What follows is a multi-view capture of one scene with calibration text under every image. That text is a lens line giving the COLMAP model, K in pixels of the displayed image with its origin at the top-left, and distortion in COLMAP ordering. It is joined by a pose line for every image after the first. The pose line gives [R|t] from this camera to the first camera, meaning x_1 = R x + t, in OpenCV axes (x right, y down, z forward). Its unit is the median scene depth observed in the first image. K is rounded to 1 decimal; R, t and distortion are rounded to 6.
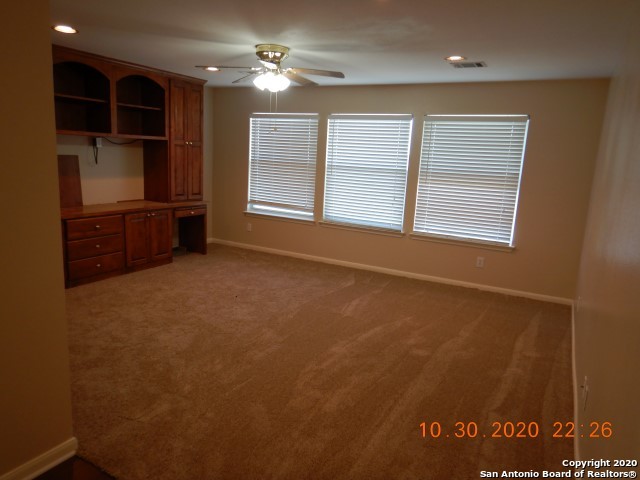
lens RADIAL K [[460.8, 0, 320.0], [0, 460.8, 240.0], [0, 0, 1]] dist [0.019618, -0.000451]
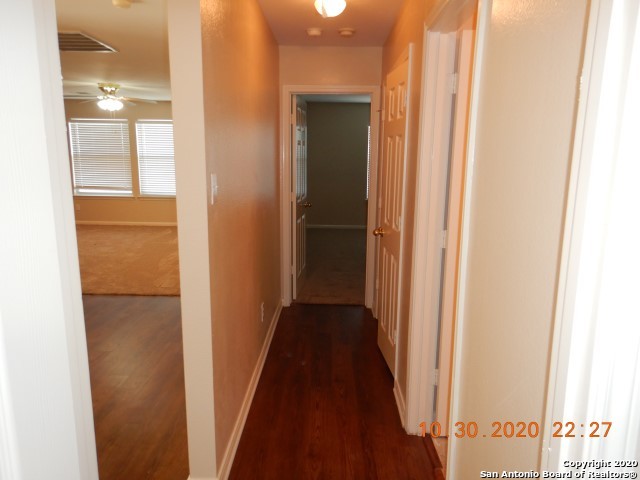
lens RADIAL K [[454.7, 0, 320.0], [0, 454.7, 240.0], [0, 0, 1]] dist [0.005322, -0.002661]
pose [[0.892259, -0.124651, 0.433978, -0.159433], [0.116889, 0.992141, 0.044648, 0.120478], [-0.436133, 0.010889, 0.899816, -0.621467]]
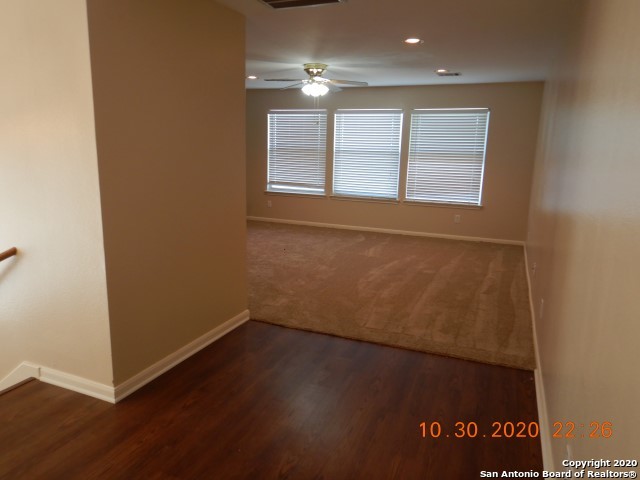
lens RADIAL K [[454.7, 0, 320.0], [0, 454.7, 240.0], [0, 0, 1]] dist [0.005322, -0.002661]
pose [[0.995163, -0.047525, 0.085975, -0.181062], [0.045709, 0.998691, 0.022977, 0.066125], [-0.086955, -0.018936, 0.996032, -0.305428]]
